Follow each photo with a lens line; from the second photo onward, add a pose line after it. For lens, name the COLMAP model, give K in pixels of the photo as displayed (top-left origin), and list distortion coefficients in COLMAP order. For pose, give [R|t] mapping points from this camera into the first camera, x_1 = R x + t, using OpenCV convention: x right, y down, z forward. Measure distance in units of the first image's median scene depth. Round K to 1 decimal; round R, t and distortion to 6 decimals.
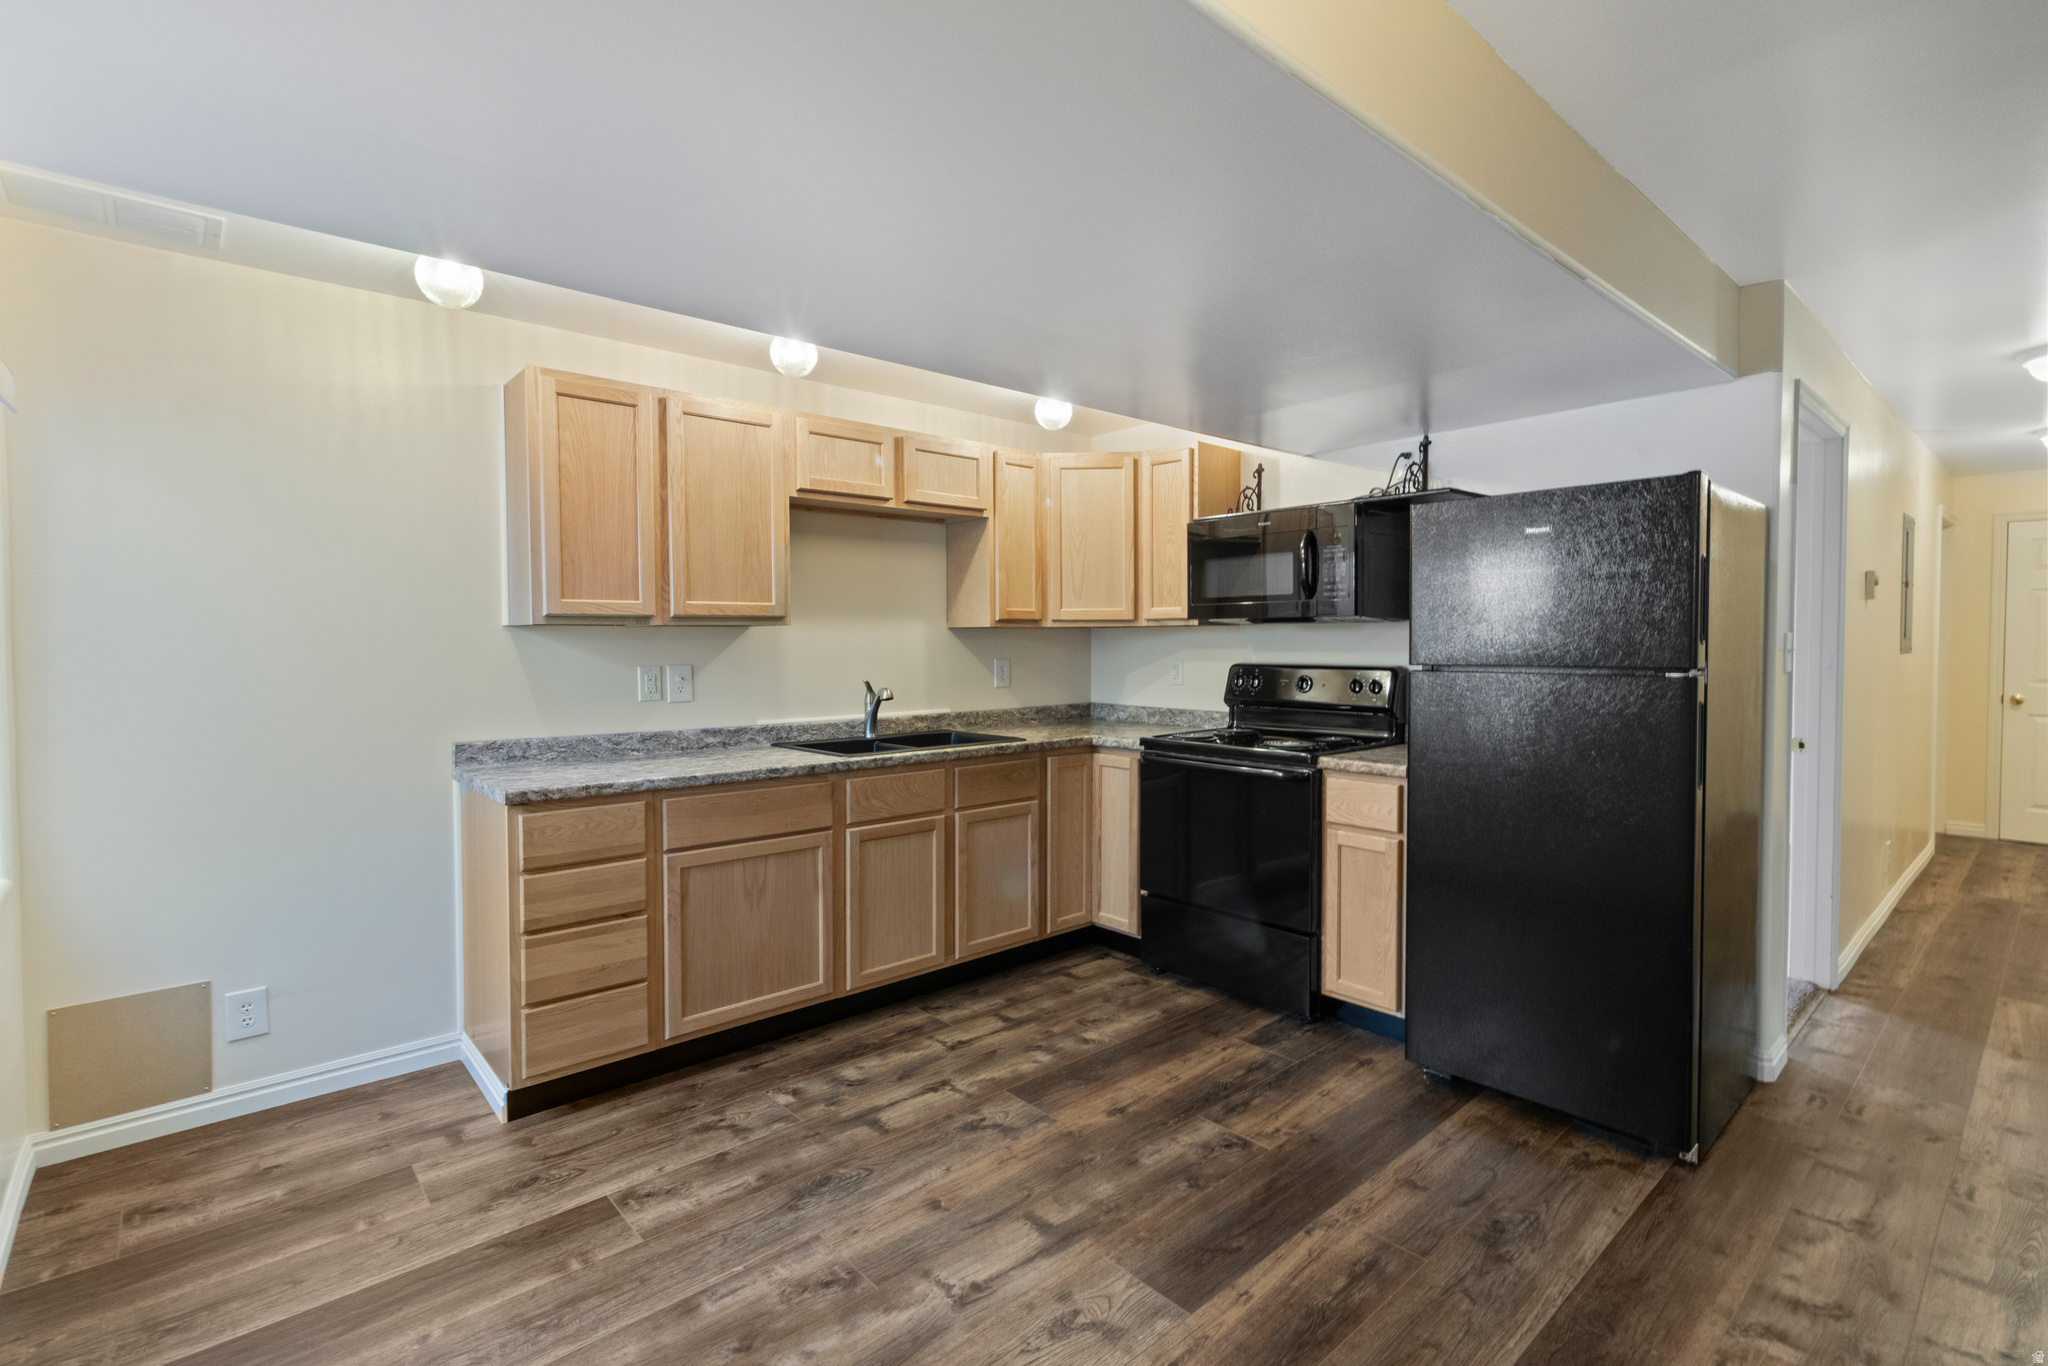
lens RADIAL K [[950.5, 0, 1040.4], [0, 950.5, 668.9], [0, 0, 1]] dist [0.000055, -0.000081]
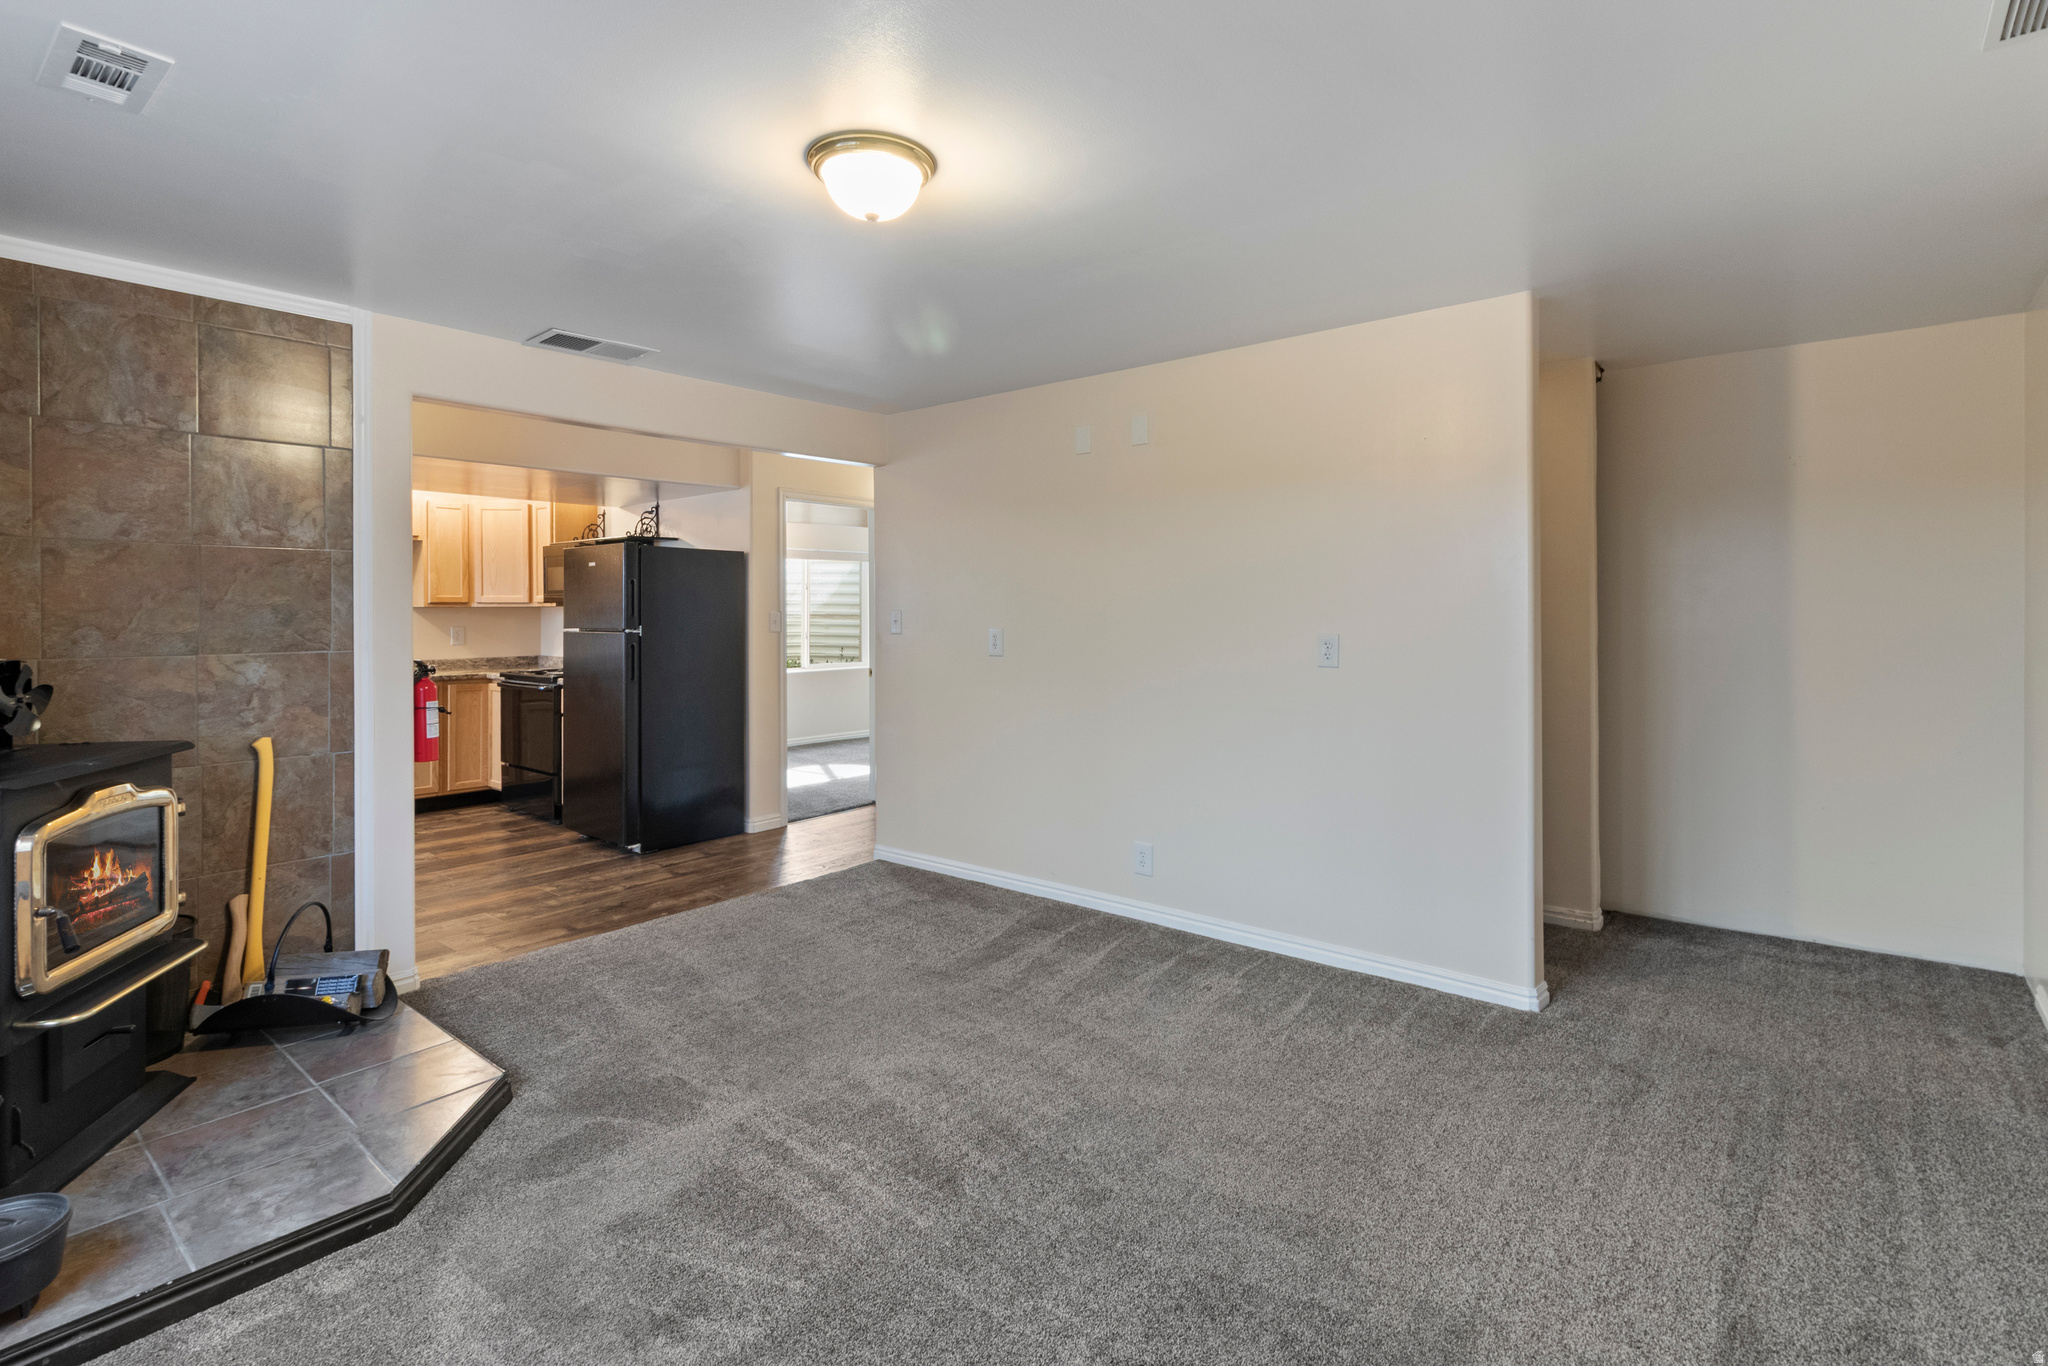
lens RADIAL K [[950.5, 0, 1044.7], [0, 950.5, 619.2], [0, 0, 1]] dist [0.000055, -0.000081]
pose [[0.990486, 0.001241, 0.137609, 0.901978], [0.001875, 0.999745, -0.022513, 0.018341], [-0.137601, 0.022556, 0.990231, -0.890330]]
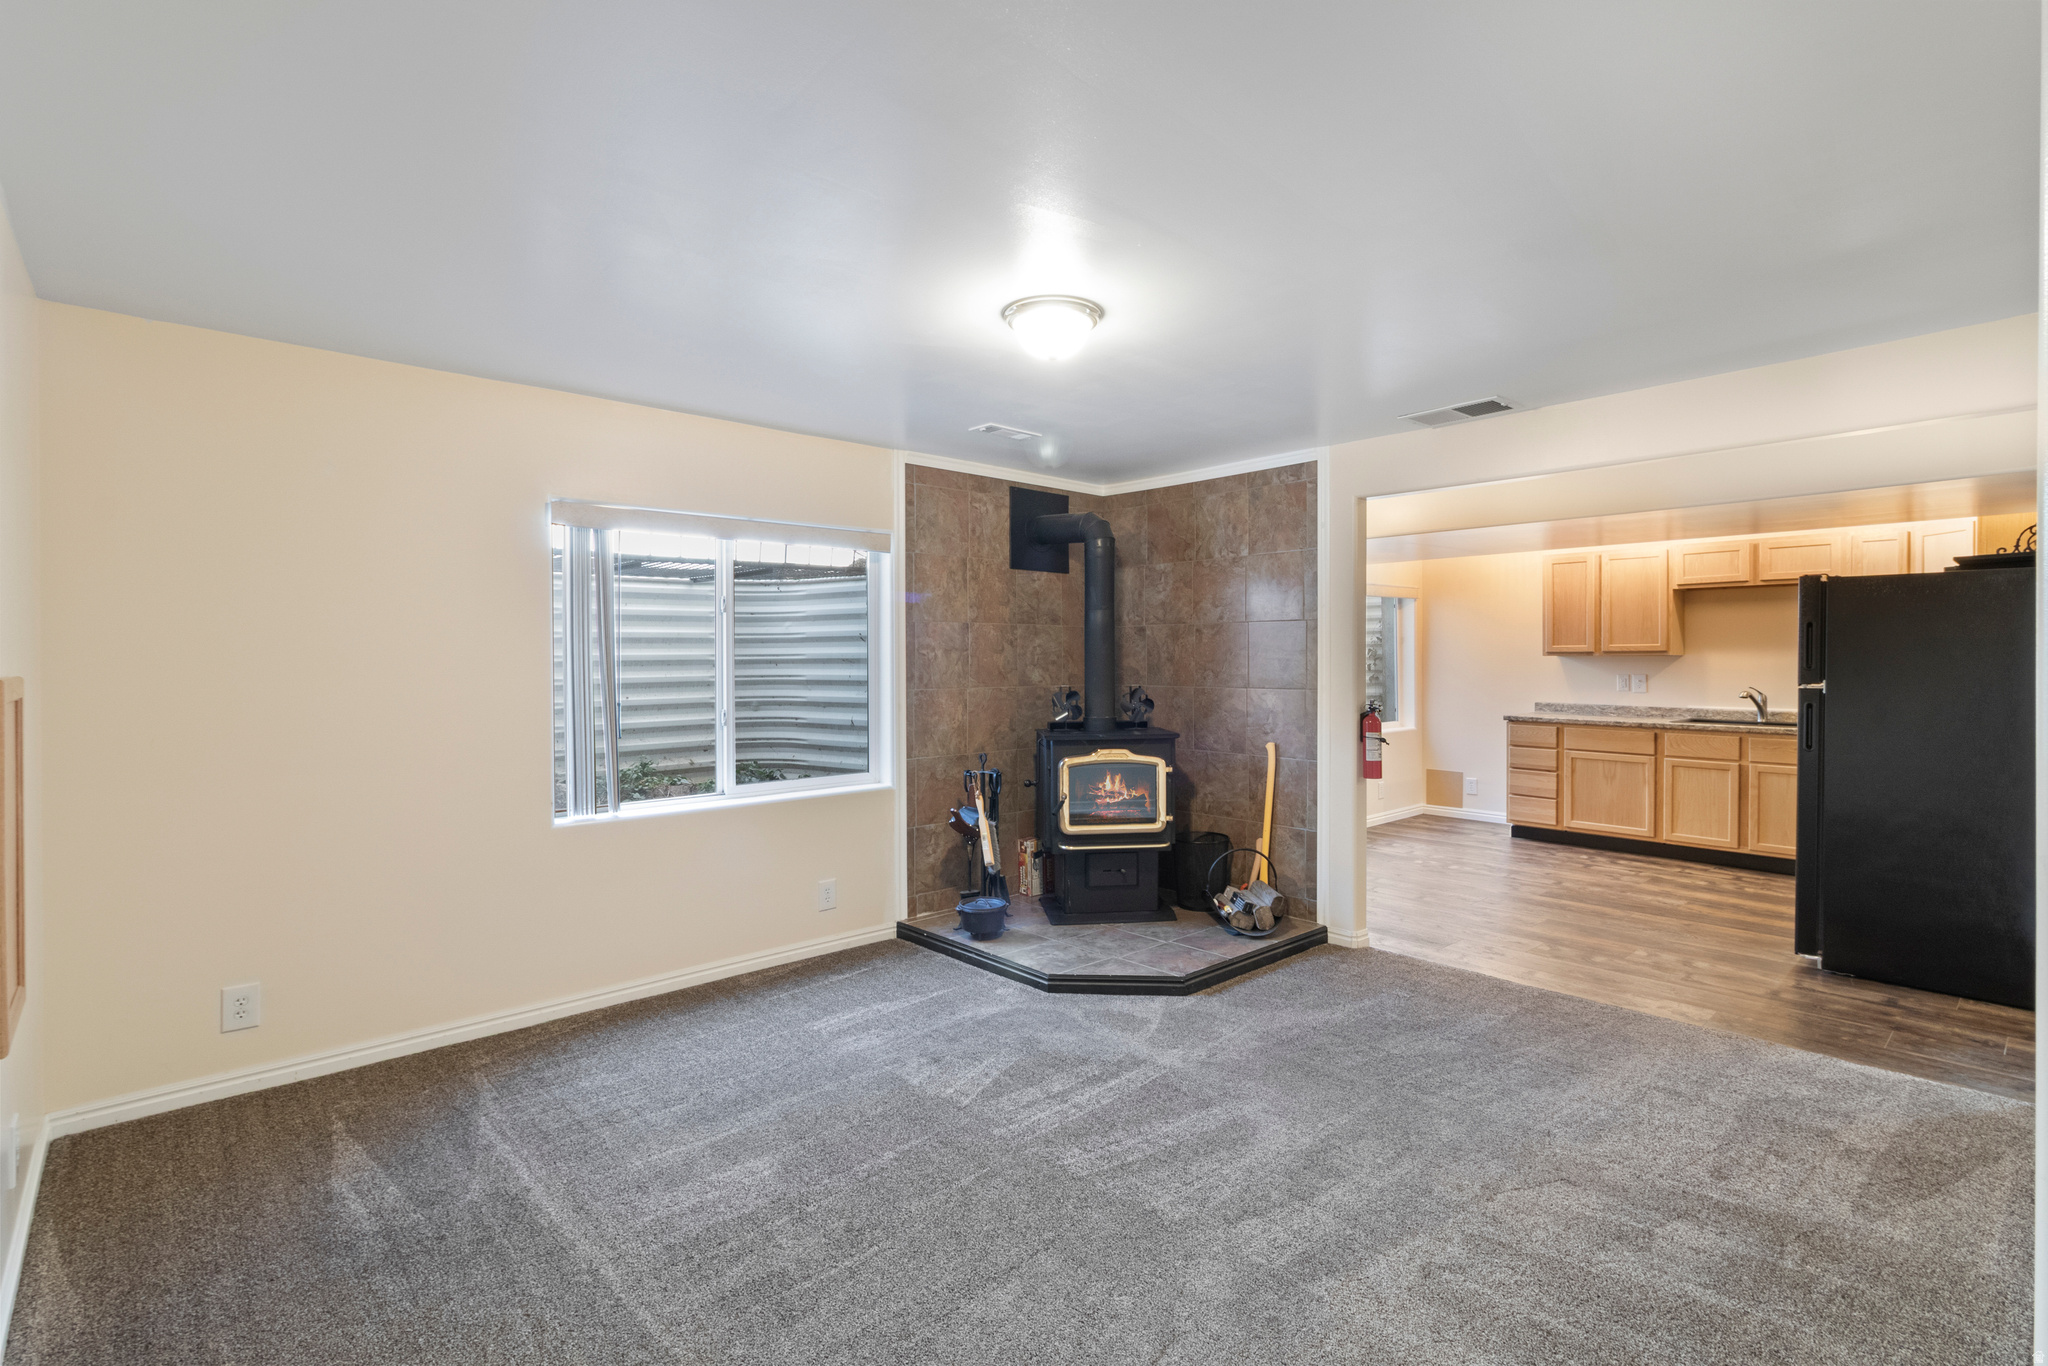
lens RADIAL K [[950.5, 0, 1039.1], [0, 950.5, 671.0], [0, 0, 1]] dist [0.000055, -0.000081]
pose [[0.004051, 0.017847, -0.999833, 1.645703], [-0.028710, 0.999431, 0.017723, -0.010524], [0.999580, 0.028633, 0.004561, -0.296507]]
